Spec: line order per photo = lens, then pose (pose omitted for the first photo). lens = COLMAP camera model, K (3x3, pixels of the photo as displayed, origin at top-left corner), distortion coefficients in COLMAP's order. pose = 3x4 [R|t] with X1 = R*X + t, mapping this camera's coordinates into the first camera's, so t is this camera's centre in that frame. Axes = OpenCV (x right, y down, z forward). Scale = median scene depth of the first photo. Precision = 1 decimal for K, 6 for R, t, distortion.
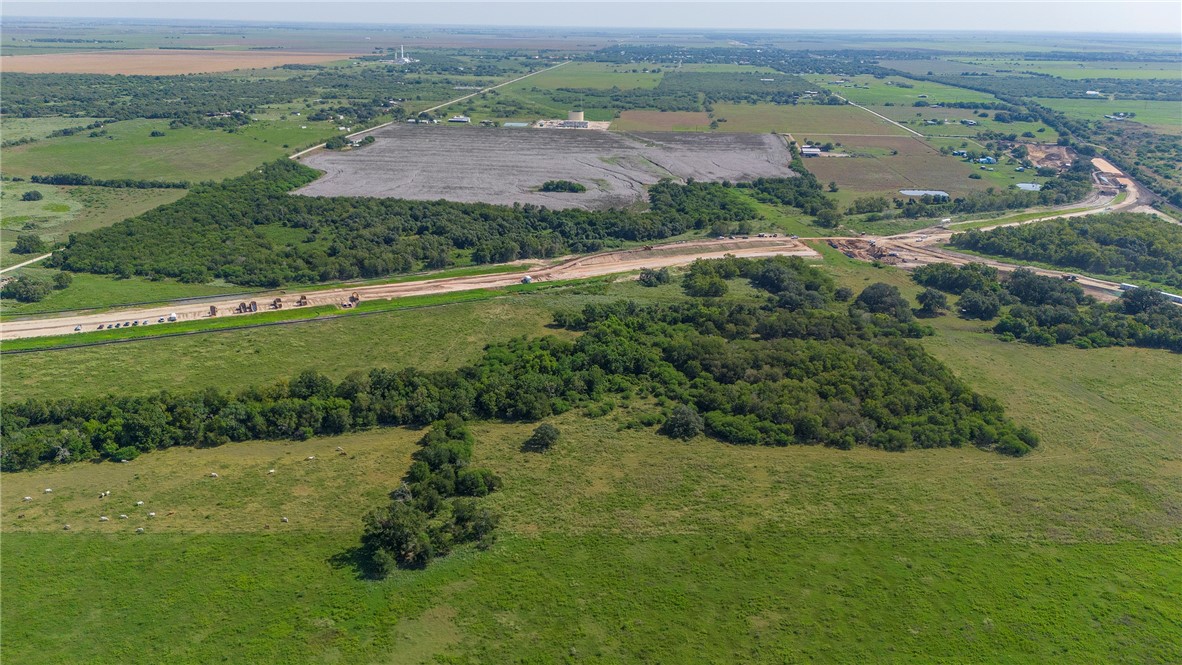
lens RADIAL K [[862.2, 0, 593.7], [0, 862.2, 337.5], [0, 0, 1]] dist [0.106326, -0.125982]
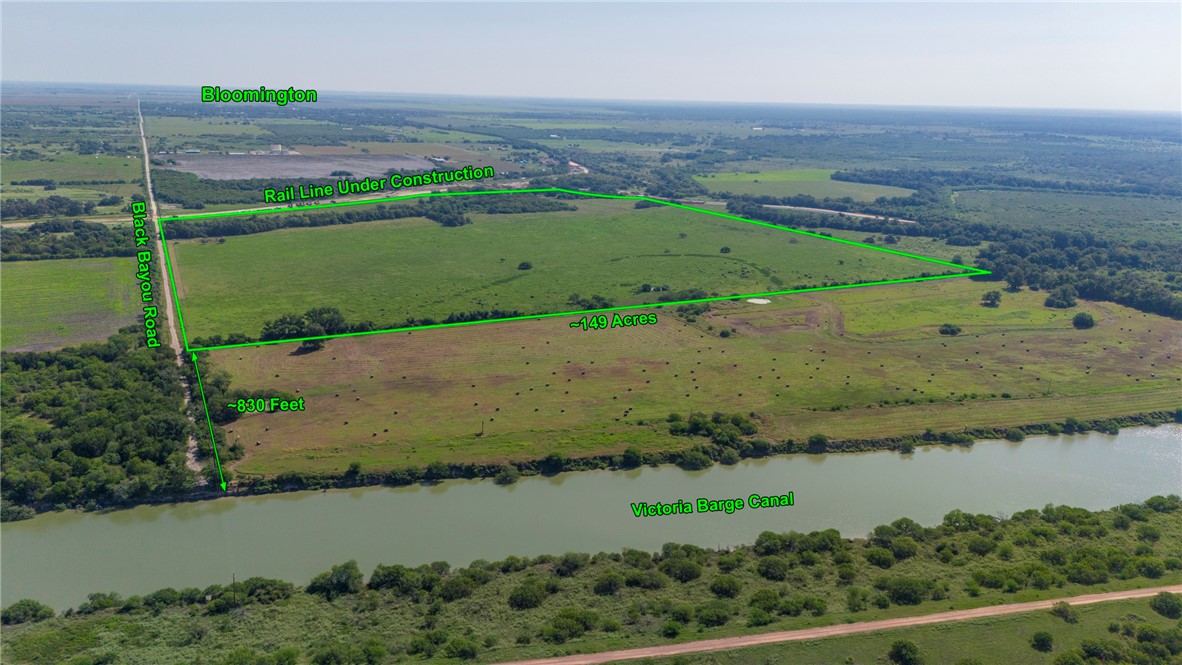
lens RADIAL K [[862.2, 0, 593.7], [0, 862.2, 337.5], [0, 0, 1]] dist [0.106326, -0.125982]
pose [[0.846487, -0.136097, 0.514720, -0.484944], [0.167813, 0.985699, -0.015350, 0.247589], [-0.505270, 0.099370, 0.857221, -0.737542]]
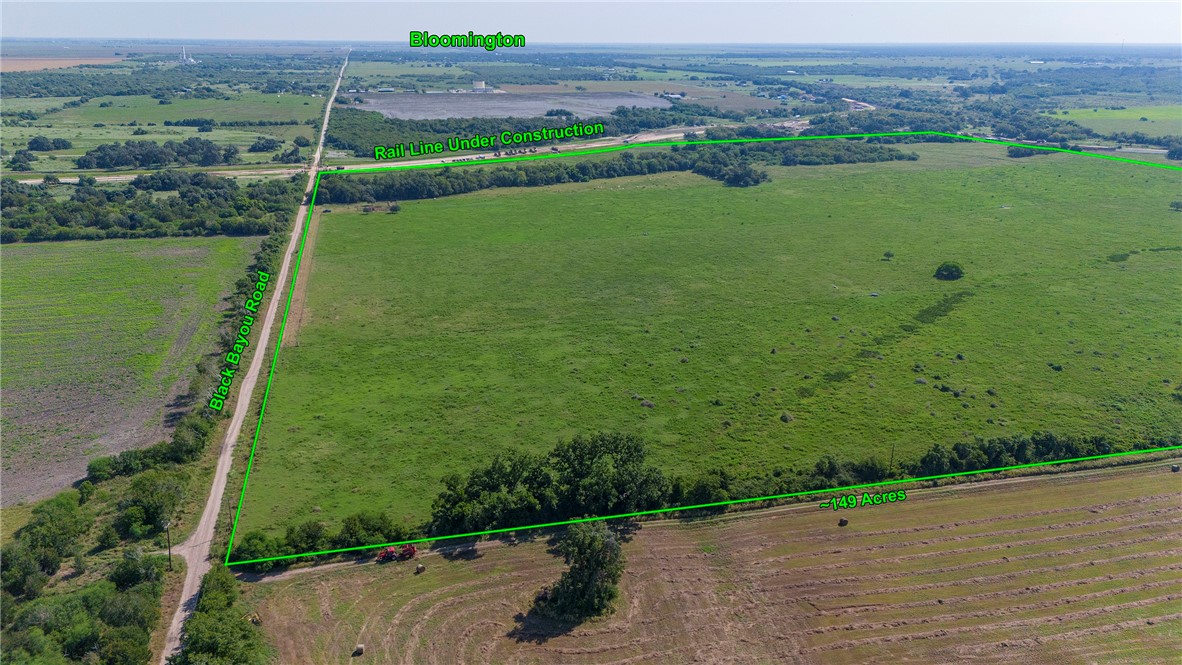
lens RADIAL K [[862.2, 0, 593.7], [0, 862.2, 337.5], [0, 0, 1]] dist [0.106326, -0.125982]
pose [[0.939441, -0.118504, 0.321569, -0.399416], [0.123082, 0.992378, 0.006134, 0.163947], [-0.319845, 0.033817, 0.946866, -0.338719]]
